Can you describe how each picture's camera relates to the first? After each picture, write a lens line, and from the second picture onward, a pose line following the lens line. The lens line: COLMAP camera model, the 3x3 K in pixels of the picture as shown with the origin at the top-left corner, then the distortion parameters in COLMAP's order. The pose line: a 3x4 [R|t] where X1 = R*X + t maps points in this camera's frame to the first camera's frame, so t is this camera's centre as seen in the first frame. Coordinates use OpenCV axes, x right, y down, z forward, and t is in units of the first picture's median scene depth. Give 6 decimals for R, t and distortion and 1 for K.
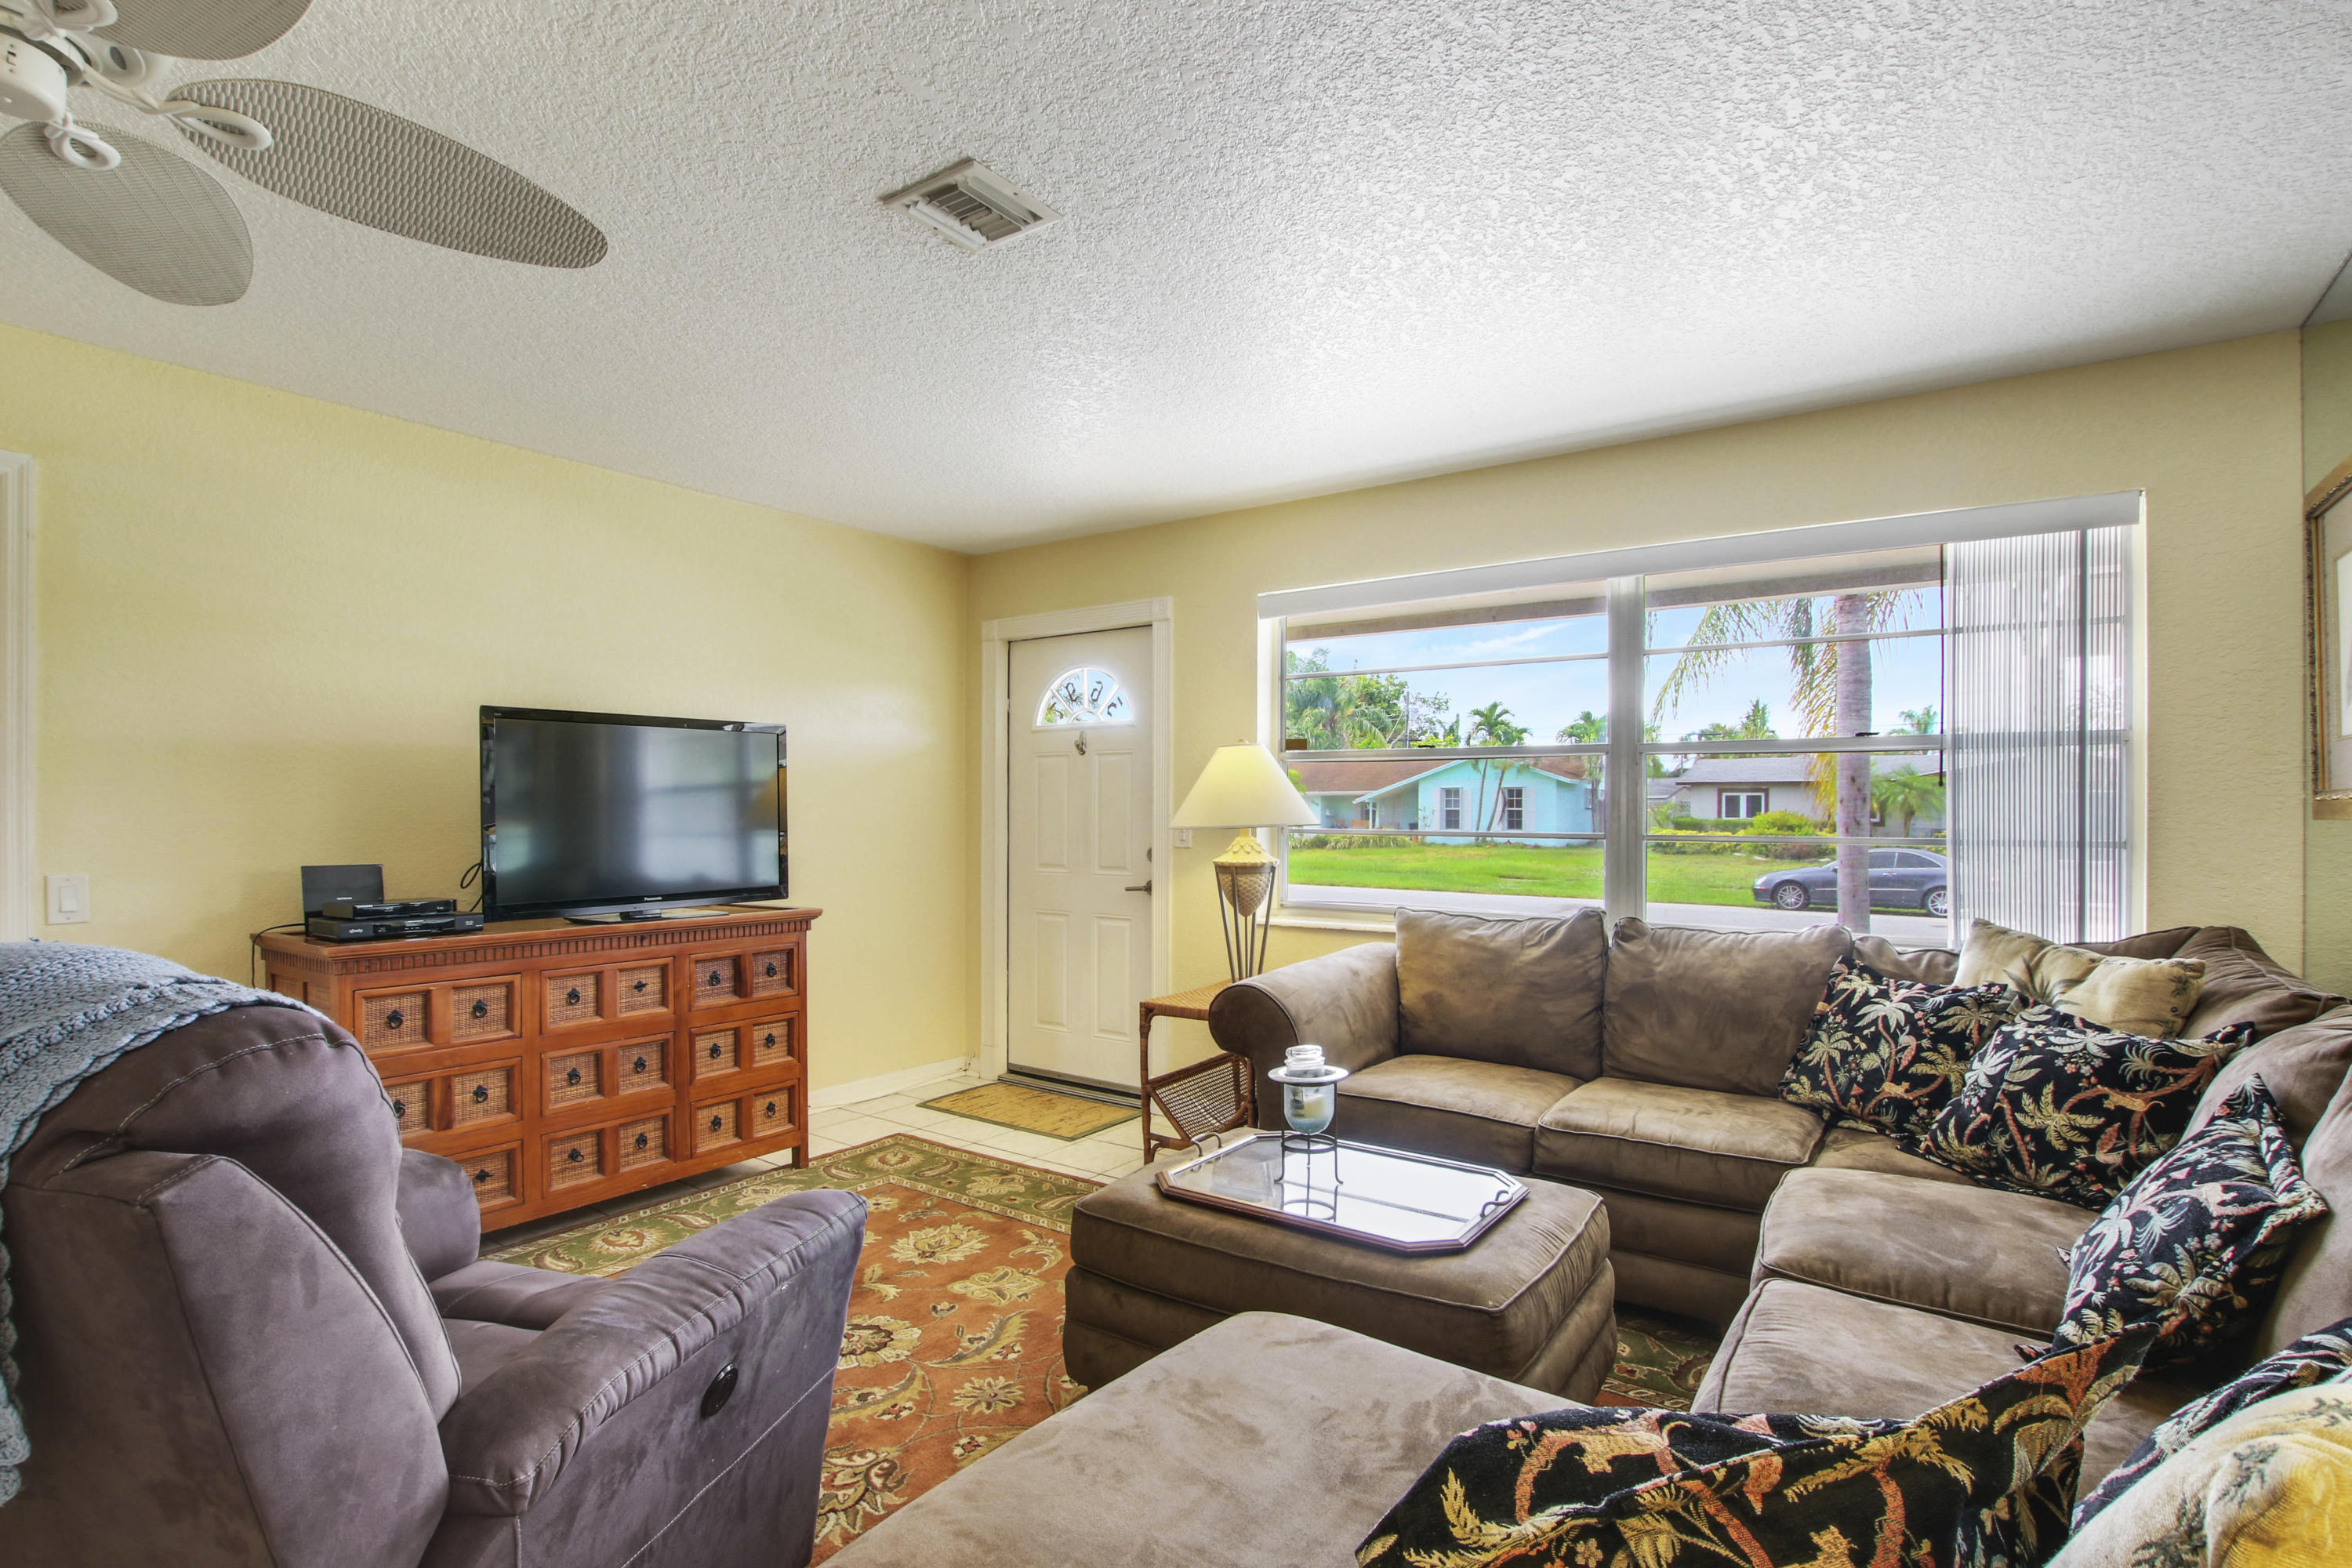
lens RADIAL K [[1145.3, 0, 1173.6], [0, 1145.3, 800.2], [0, 0, 1]] dist [-0.020453, 0.000539]
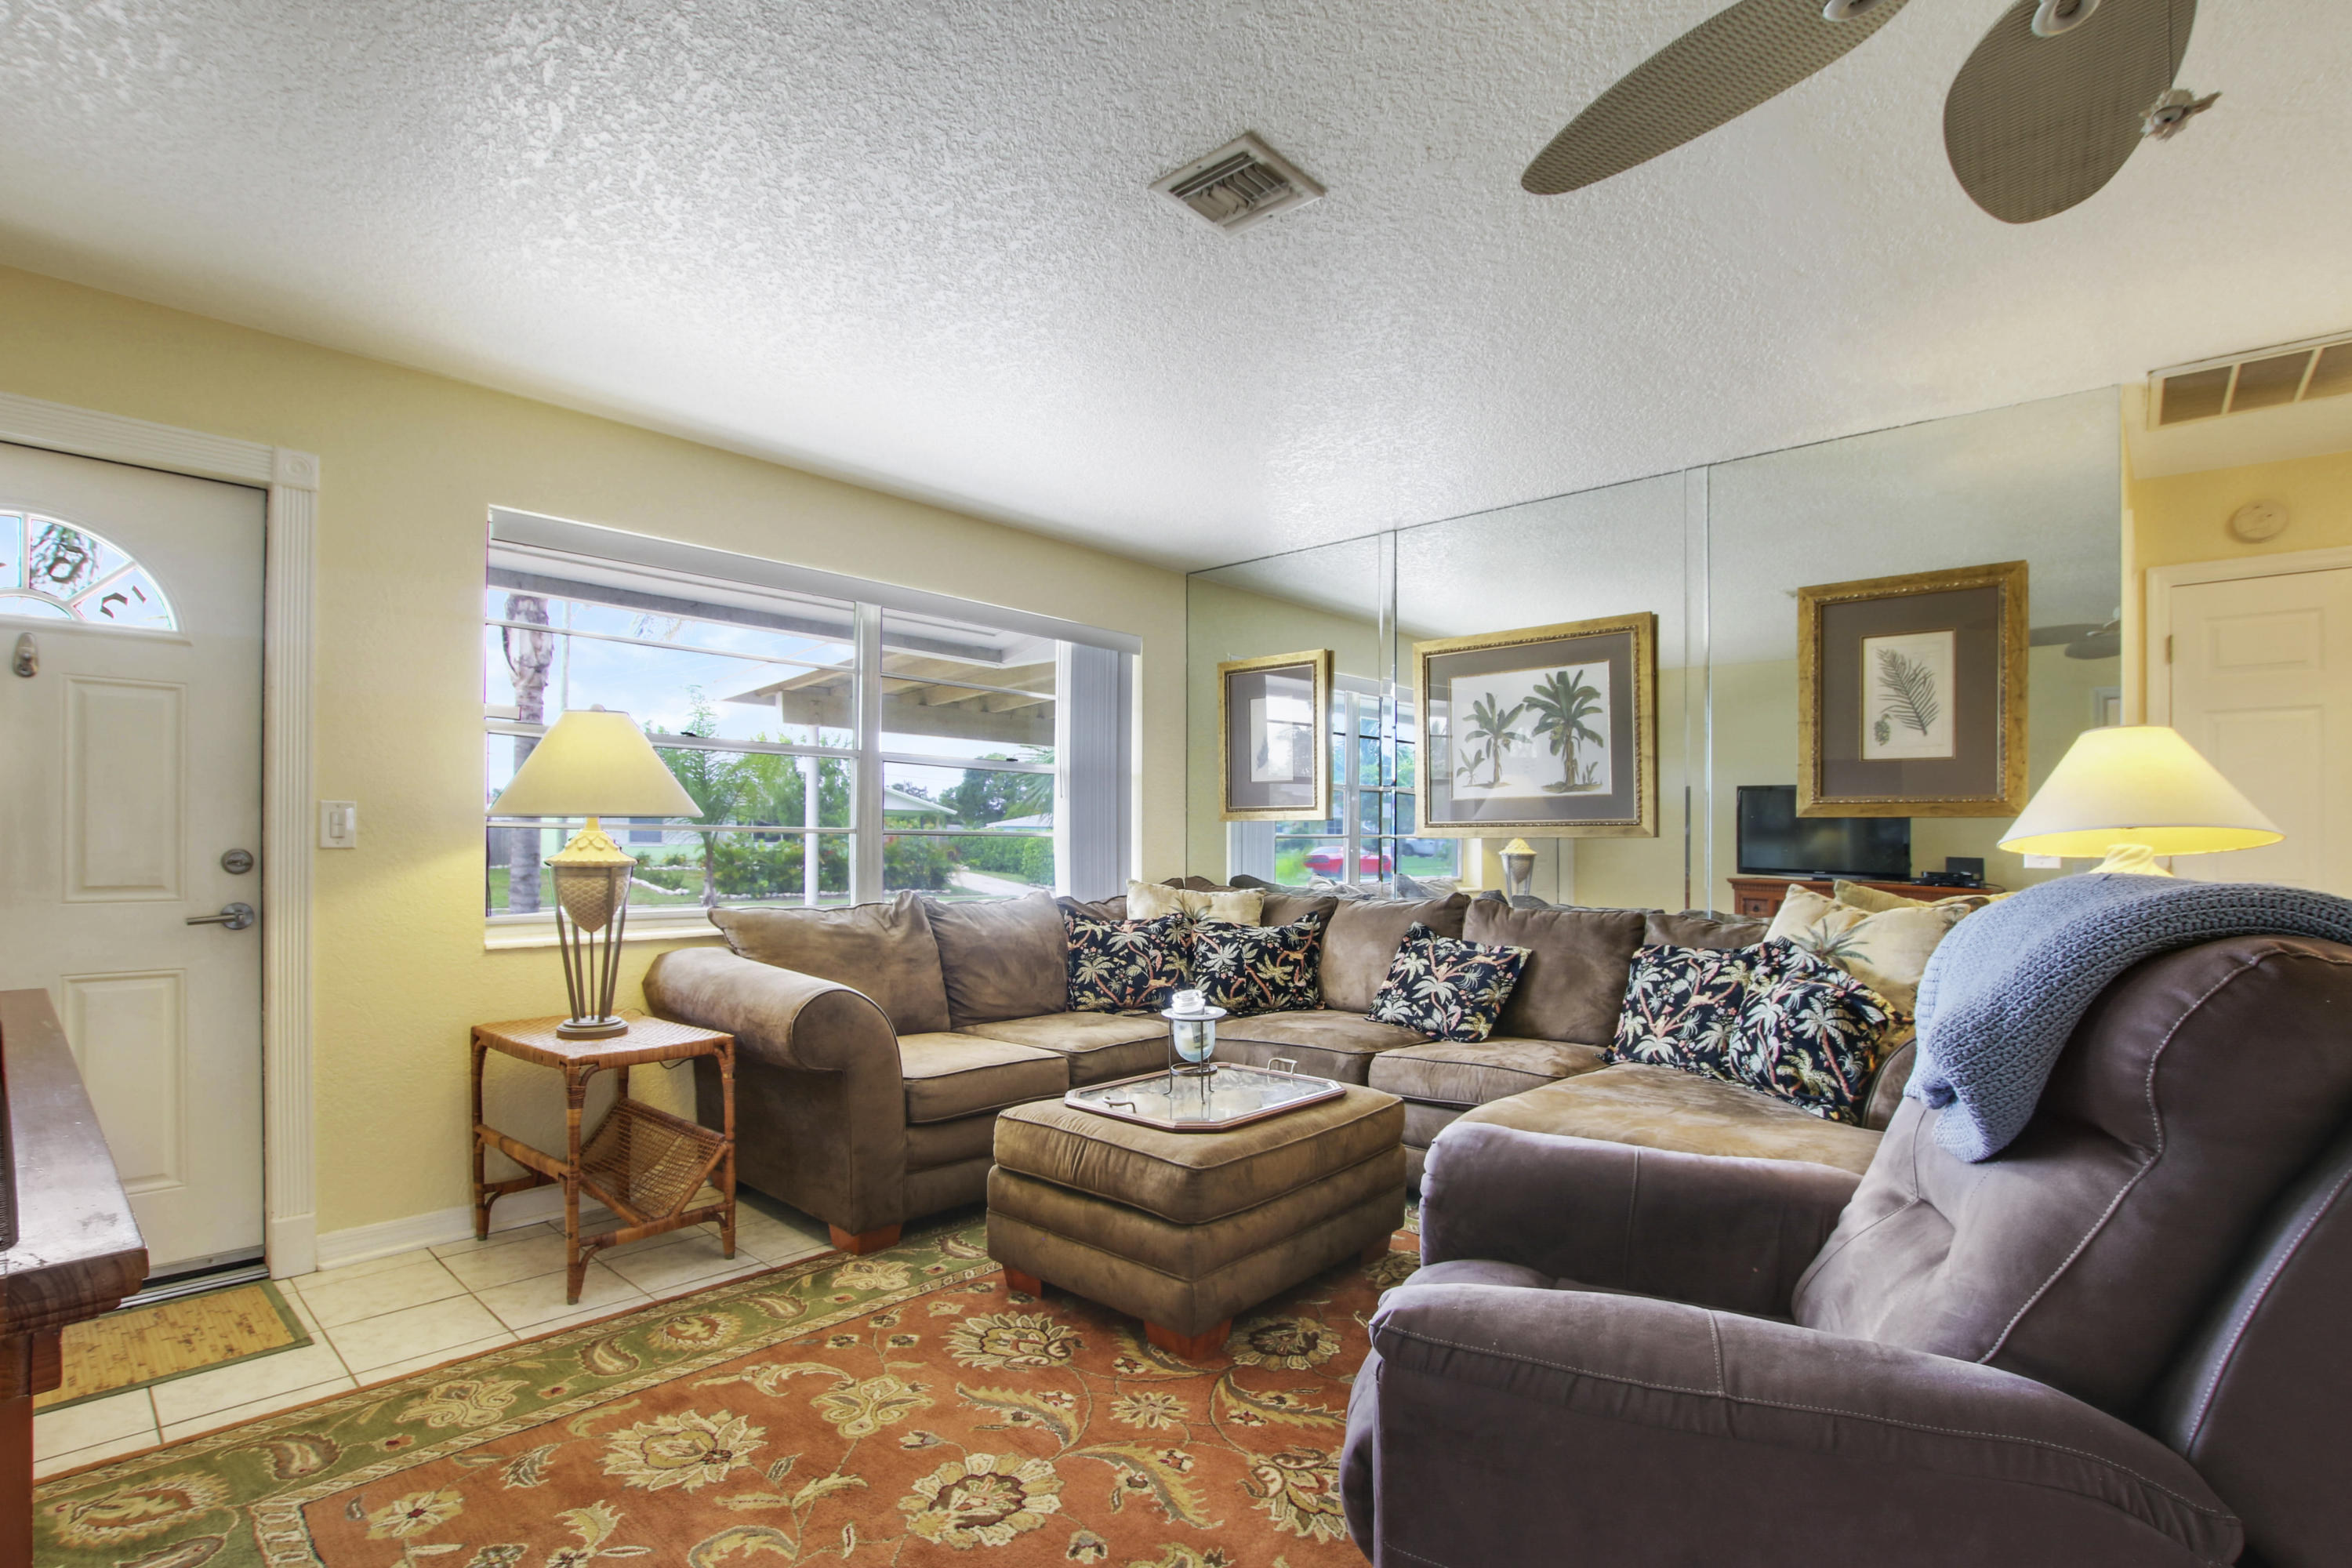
lens RADIAL K [[1111.8, 0, 1173.0], [0, 1111.8, 835.3], [0, 0, 1]] dist [-0.018168, 0.000652]
pose [[0.117176, 0.006024, 0.993093, -0.806625], [-0.018389, 0.999823, -0.003896, 0.039987], [-0.992941, -0.017805, 0.117266, 0.667386]]
